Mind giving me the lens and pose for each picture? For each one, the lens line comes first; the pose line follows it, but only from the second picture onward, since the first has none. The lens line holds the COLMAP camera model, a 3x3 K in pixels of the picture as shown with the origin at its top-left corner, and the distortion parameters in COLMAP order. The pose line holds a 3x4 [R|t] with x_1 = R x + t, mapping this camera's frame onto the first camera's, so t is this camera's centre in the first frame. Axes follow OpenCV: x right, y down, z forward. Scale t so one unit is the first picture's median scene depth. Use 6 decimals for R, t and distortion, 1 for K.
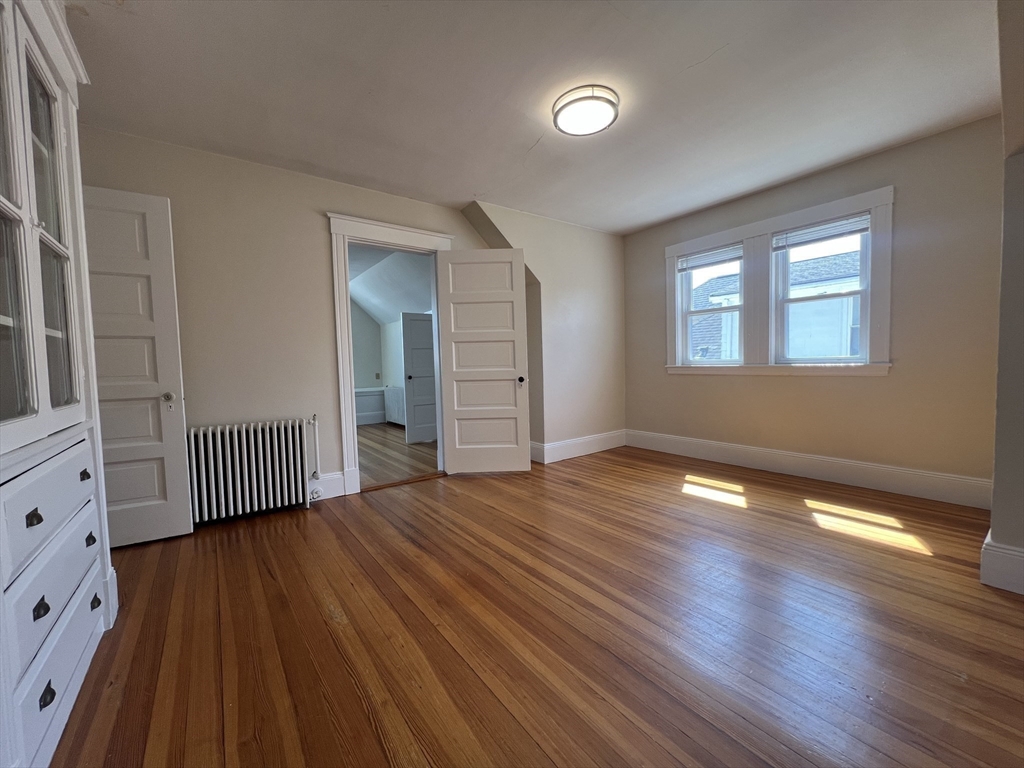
lens RADIAL K [[406.6, 0, 511.7], [0, 406.6, 386.4], [0, 0, 1]] dist [-0.000249, 0.000121]
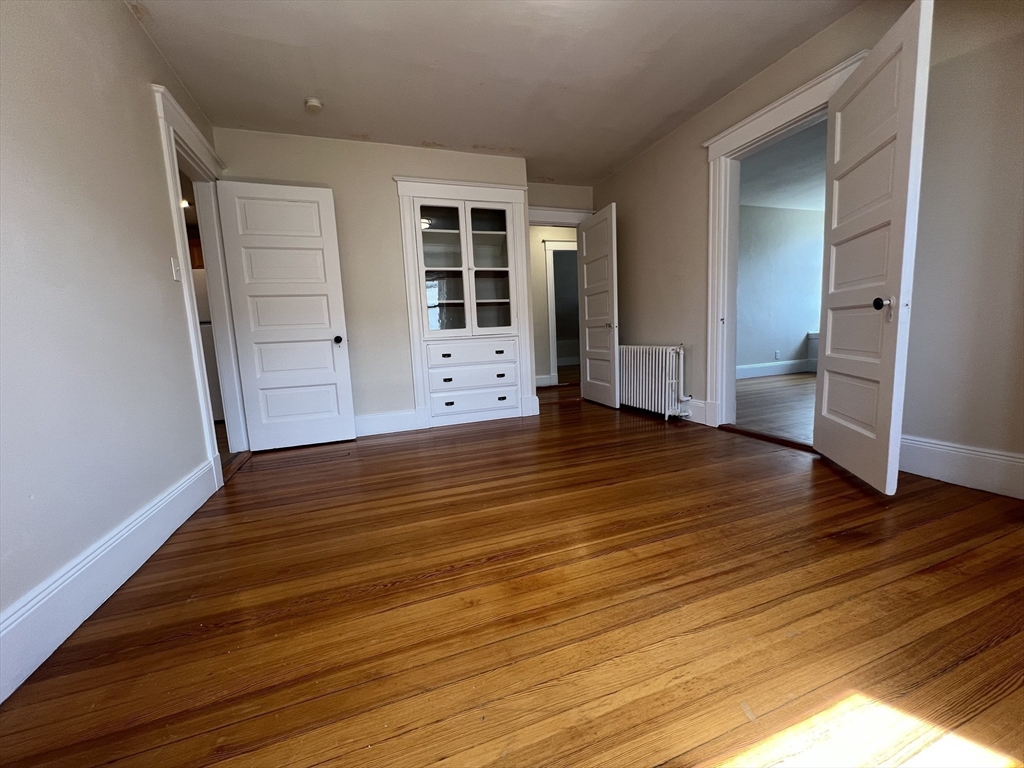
lens RADIAL K [[408.9, 0, 513.2], [0, 408.9, 386.6], [0, 0, 1]] dist [-0.000702, -0.000072]
pose [[-0.284160, 0.157007, -0.945834, 0.805906], [0.012676, 0.987030, 0.160037, -0.001674], [0.958693, 0.033487, -0.282465, 0.938064]]
